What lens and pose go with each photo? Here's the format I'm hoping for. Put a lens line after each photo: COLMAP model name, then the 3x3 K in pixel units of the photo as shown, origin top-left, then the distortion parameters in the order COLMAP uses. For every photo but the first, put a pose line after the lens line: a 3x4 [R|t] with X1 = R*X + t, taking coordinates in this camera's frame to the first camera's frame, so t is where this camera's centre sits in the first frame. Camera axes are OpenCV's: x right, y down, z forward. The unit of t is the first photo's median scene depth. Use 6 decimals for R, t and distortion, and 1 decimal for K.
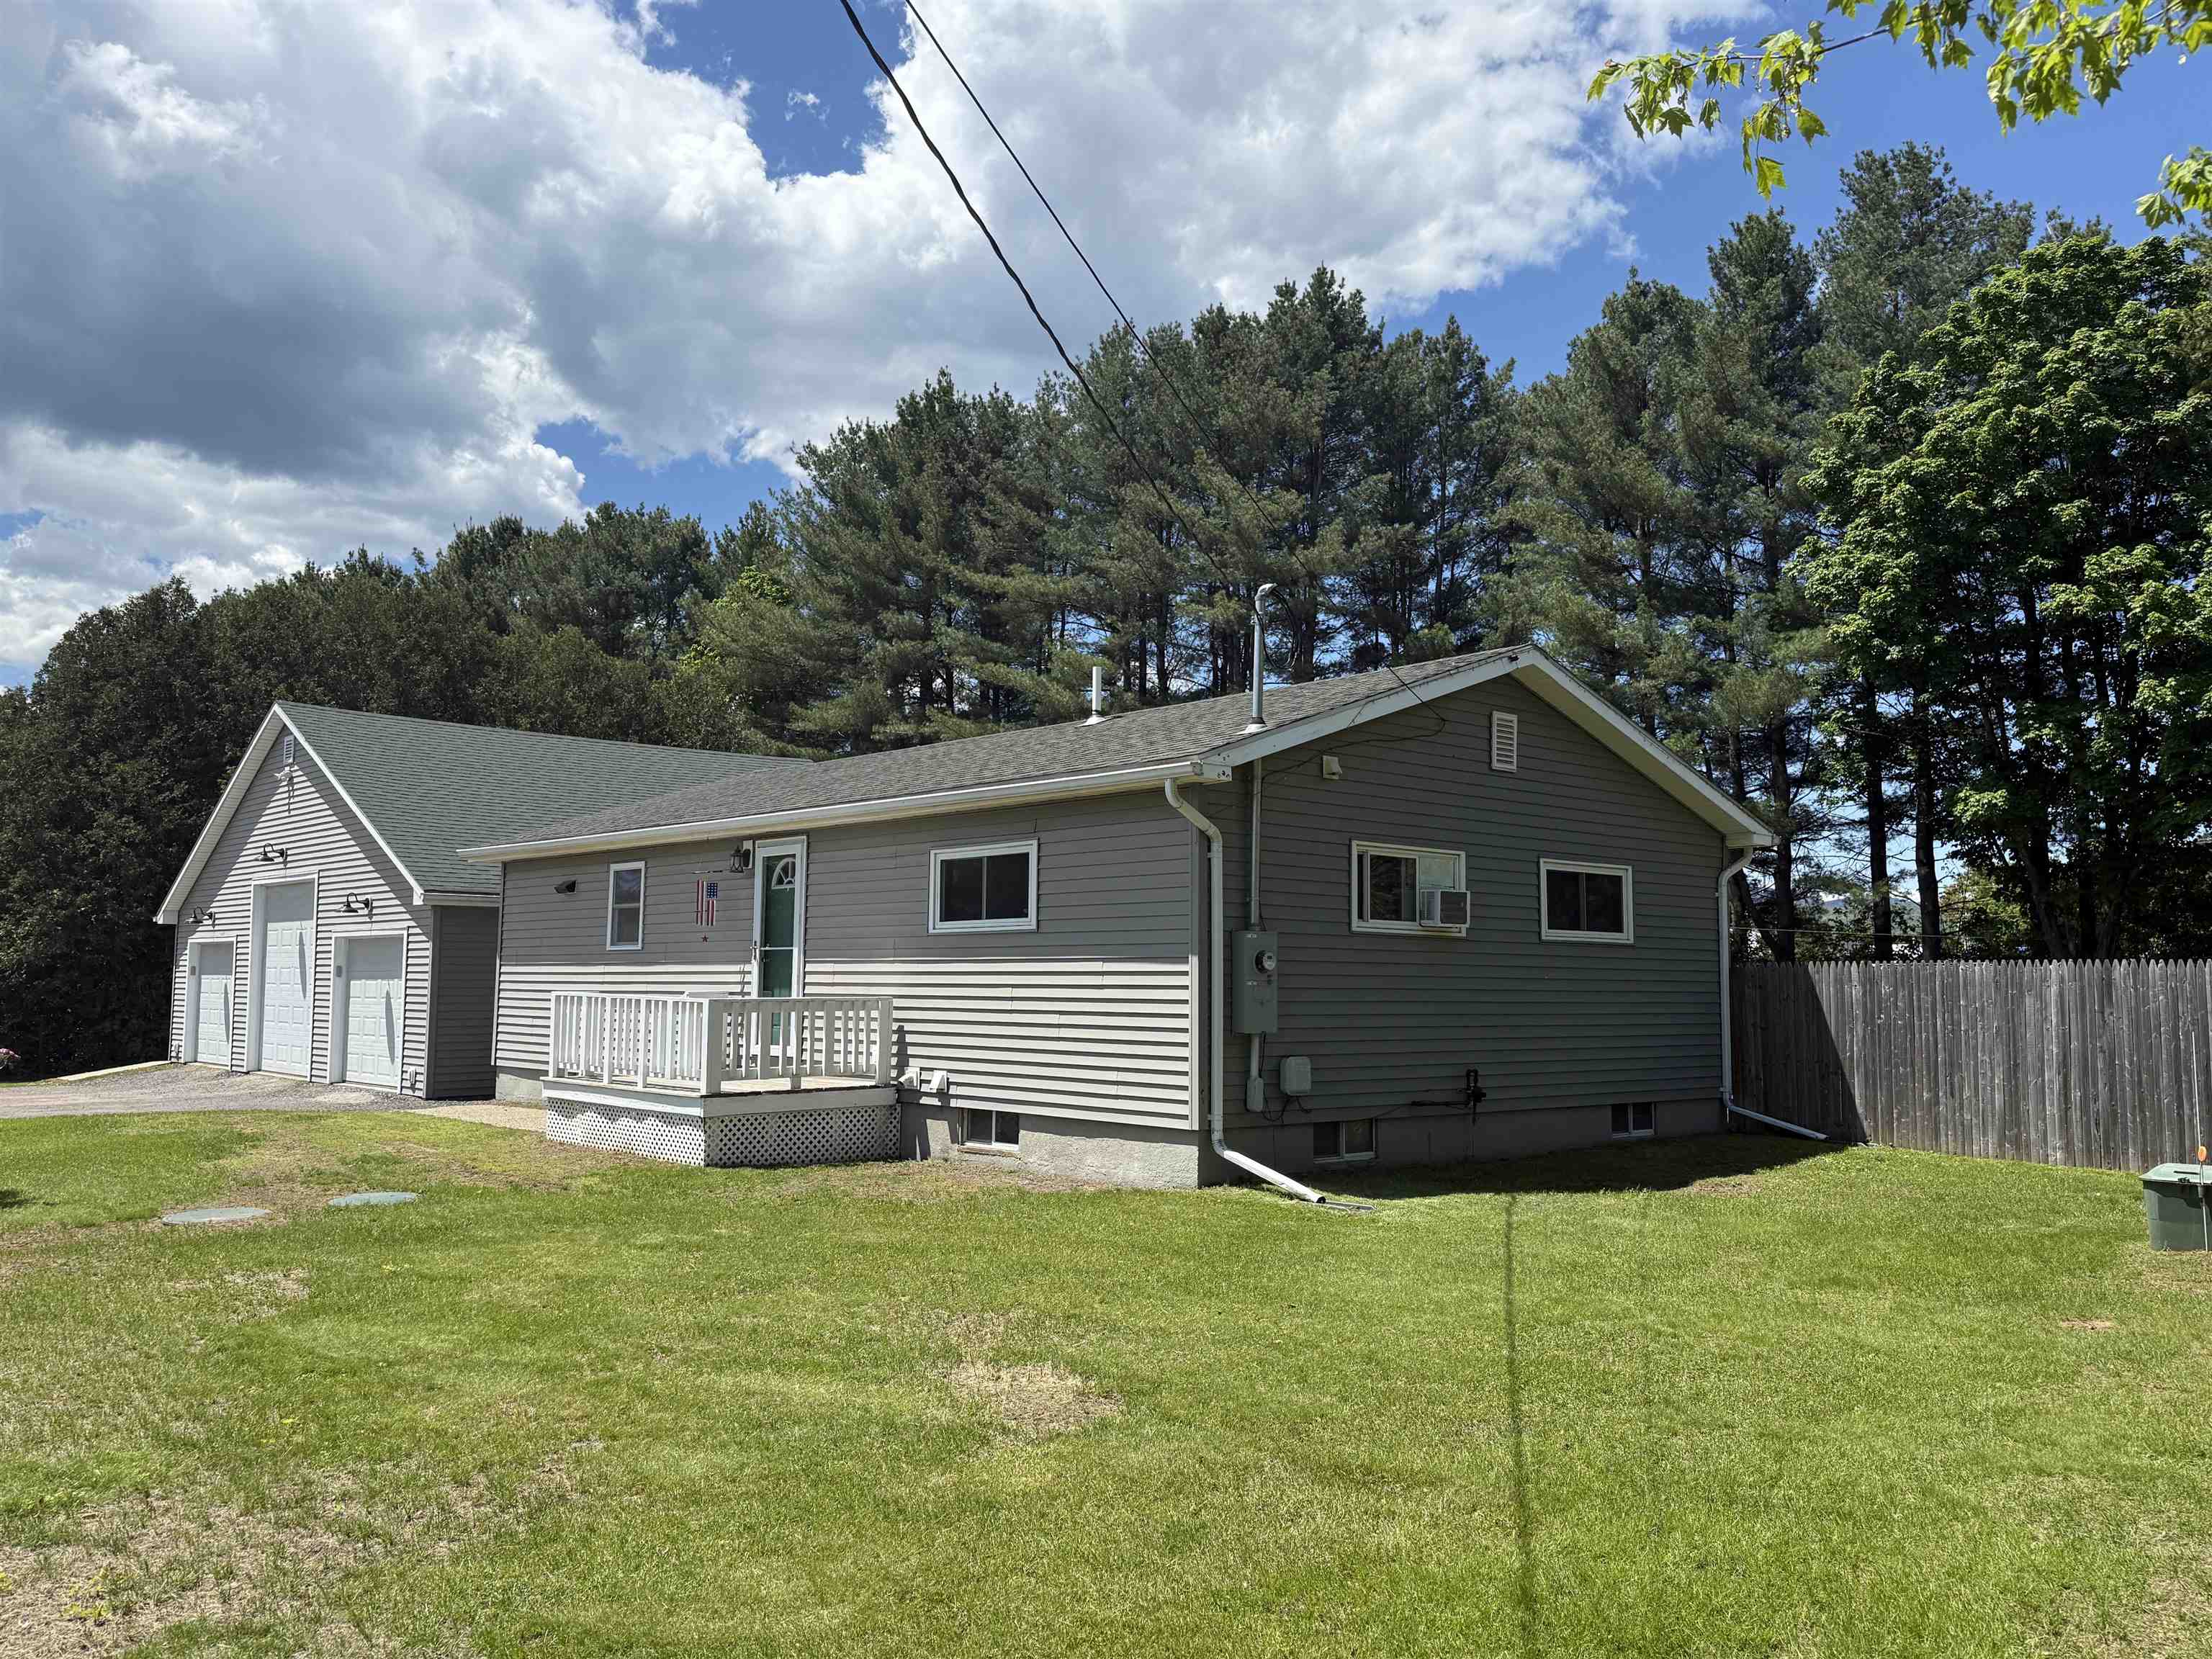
lens RADIAL K [[1747.5, 0, 1063.4], [0, 1747.5, 834.8], [0, 0, 1]] dist [0.134226, -0.128157]
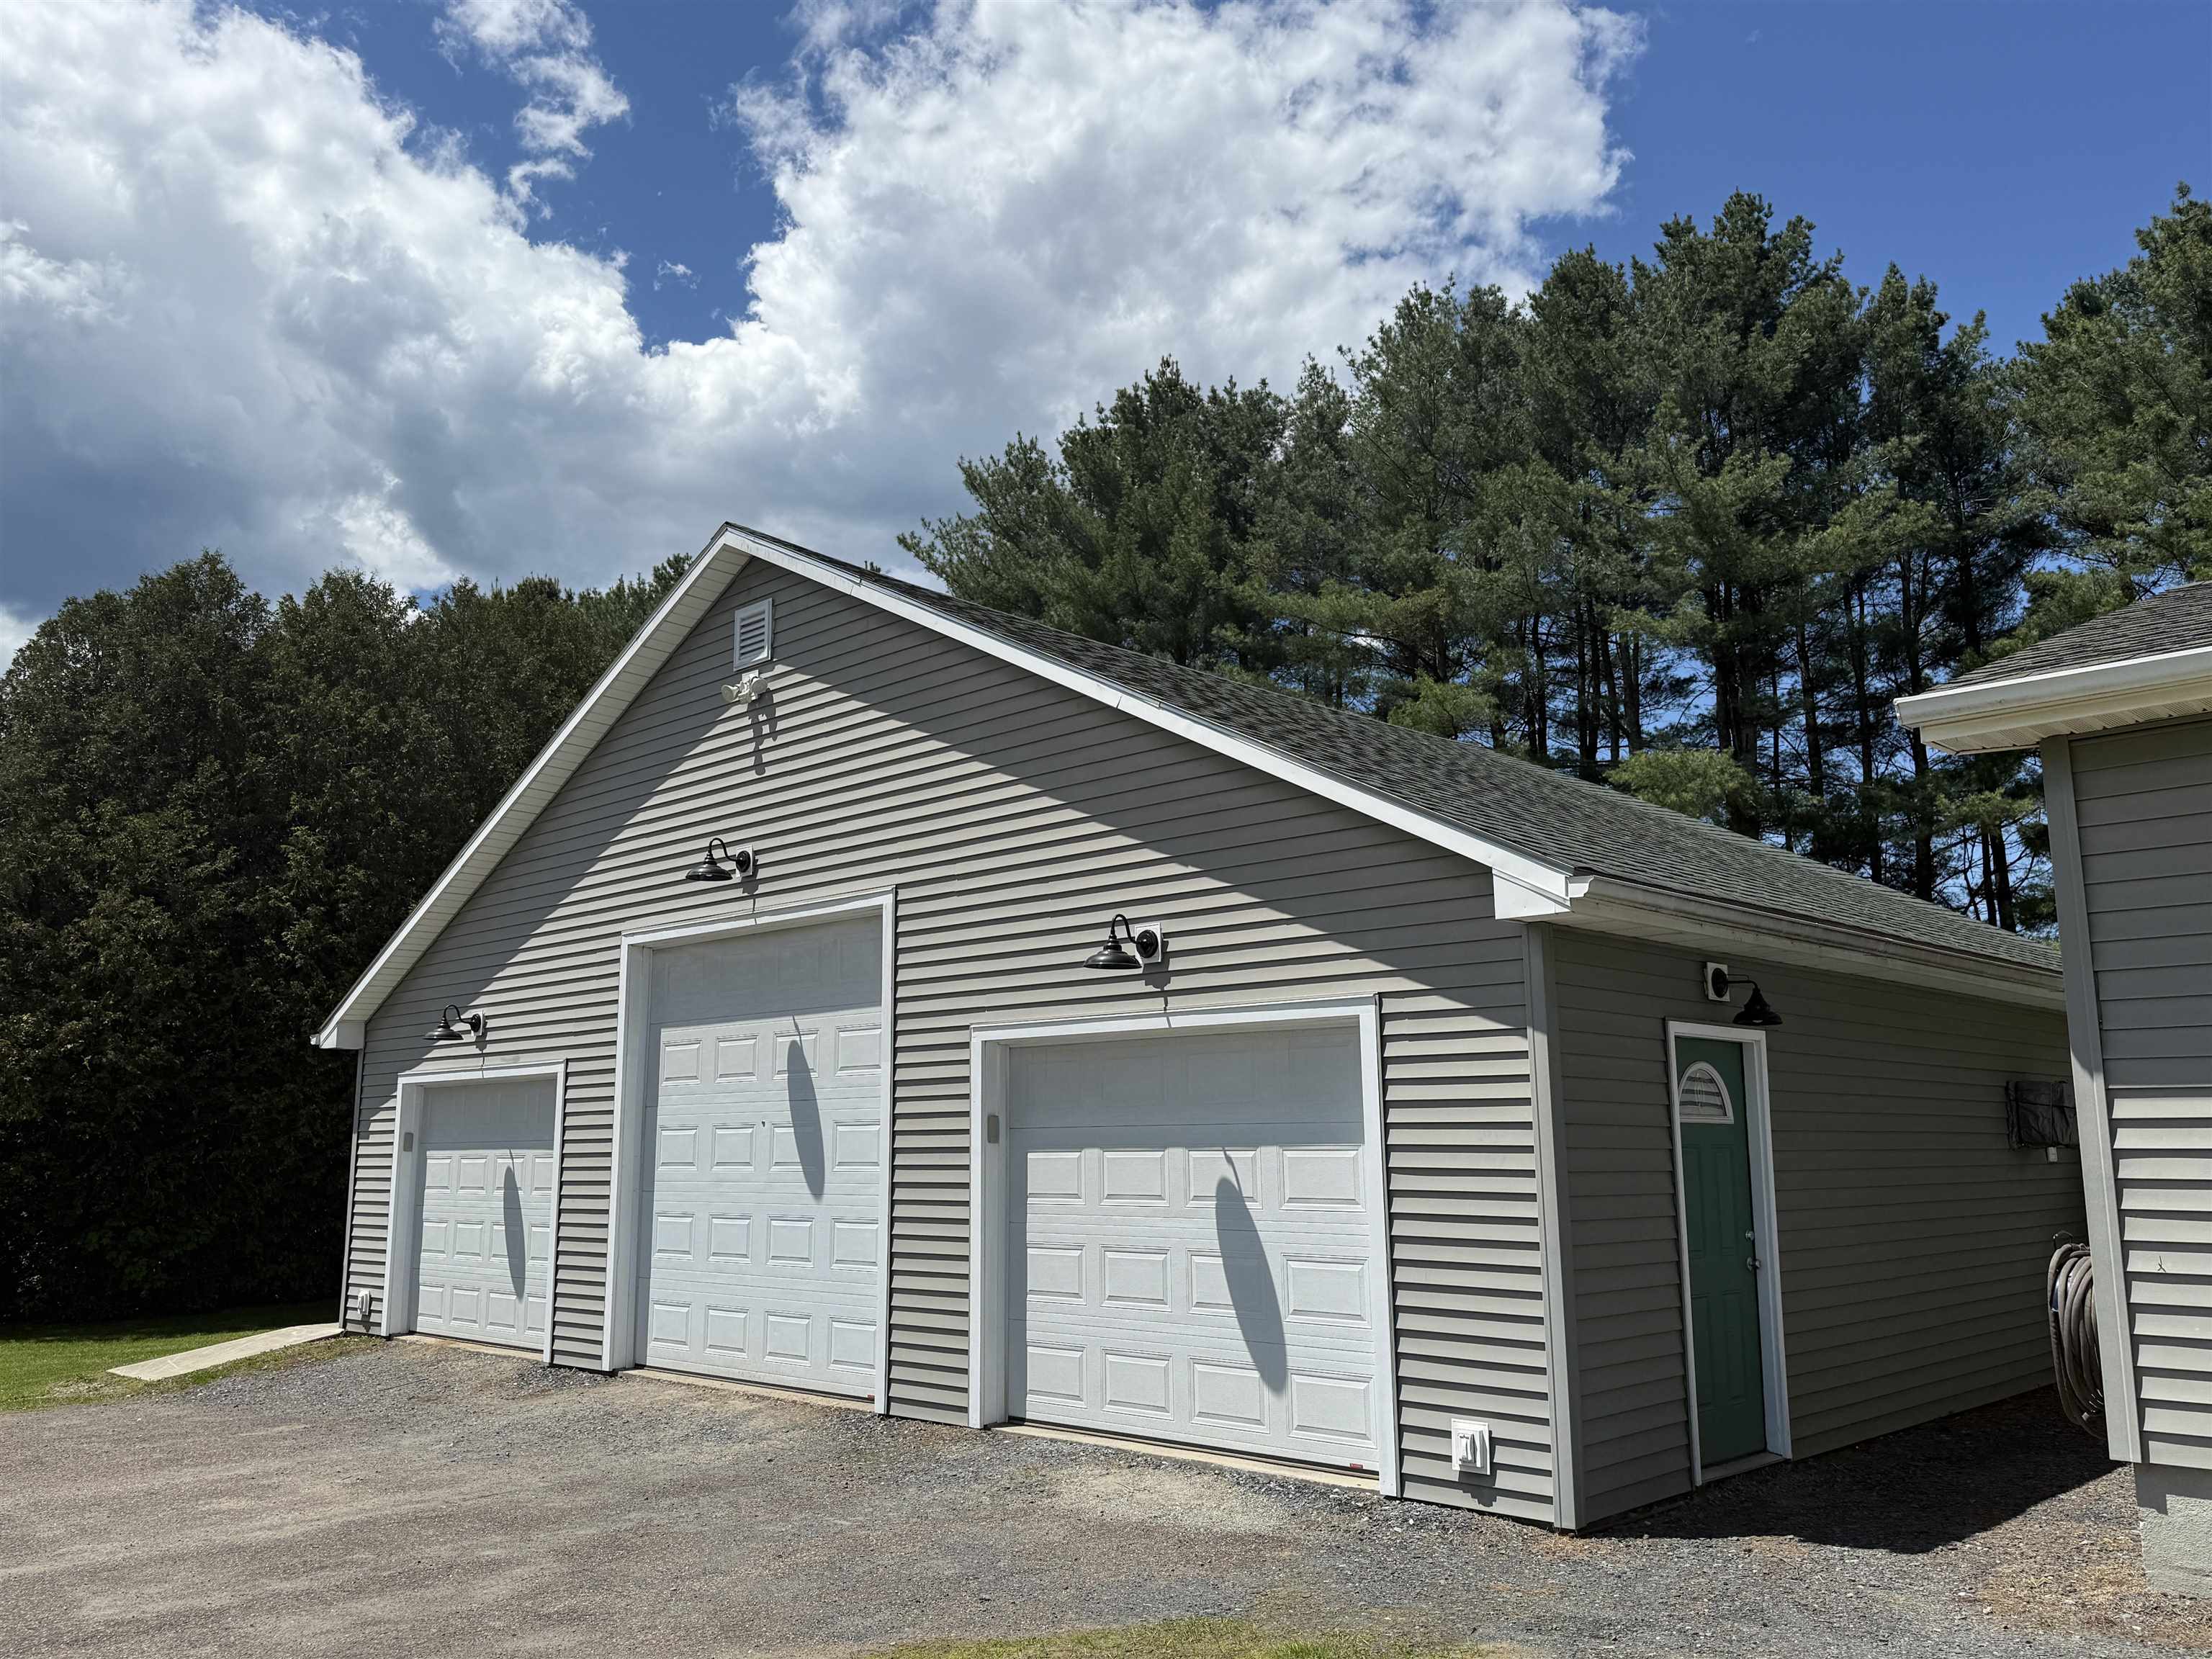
lens RADIAL K [[1747.5, 0, 1063.4], [0, 1747.5, 834.8], [0, 0, 1]] dist [0.134226, -0.128157]
pose [[0.996809, 0.000913, 0.079820, -0.245555], [0.006538, 0.995641, -0.093037, 0.027481], [-0.079557, 0.093261, 0.992458, 0.341783]]
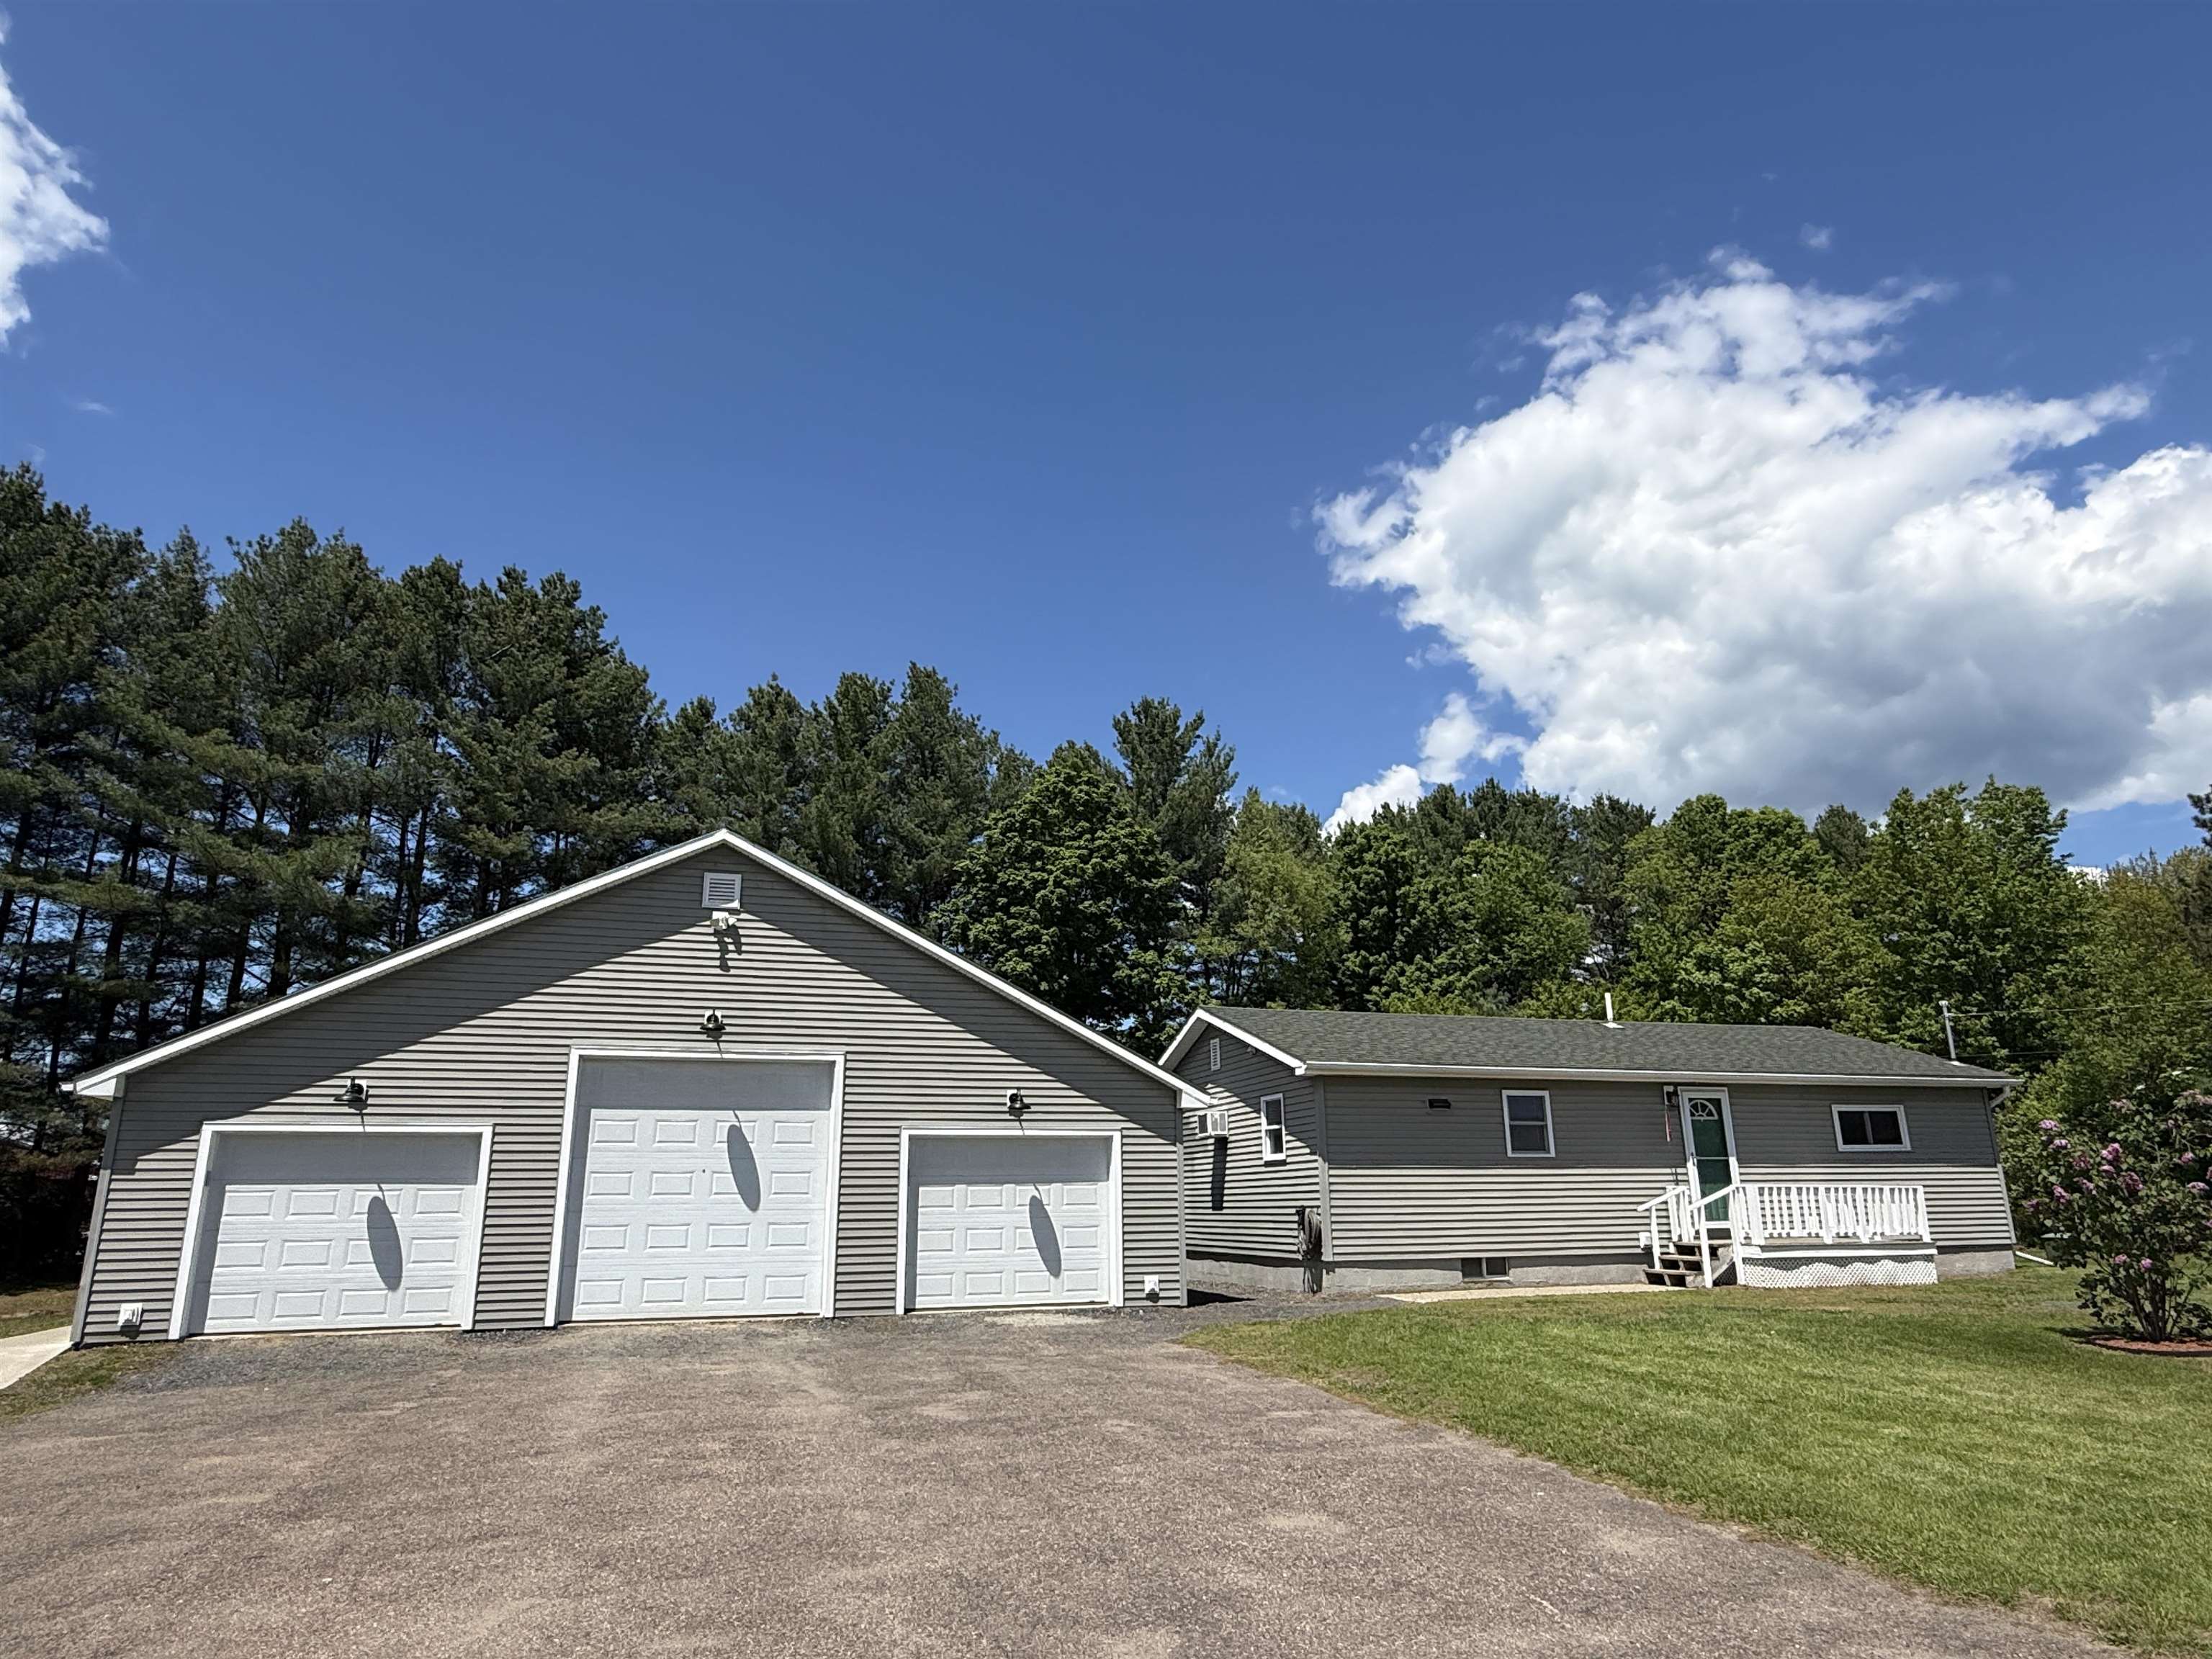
lens RADIAL K [[1365.4, 0, 1106.0], [0, 1365.4, 829.5], [0, 0, 1]] dist [0.000963, 0.000979]
pose [[0.402713, 0.230123, 0.885926, -0.568011], [-0.063381, 0.972568, -0.223817, 0.032008], [-0.913129, 0.033983, 0.406251, 0.363138]]
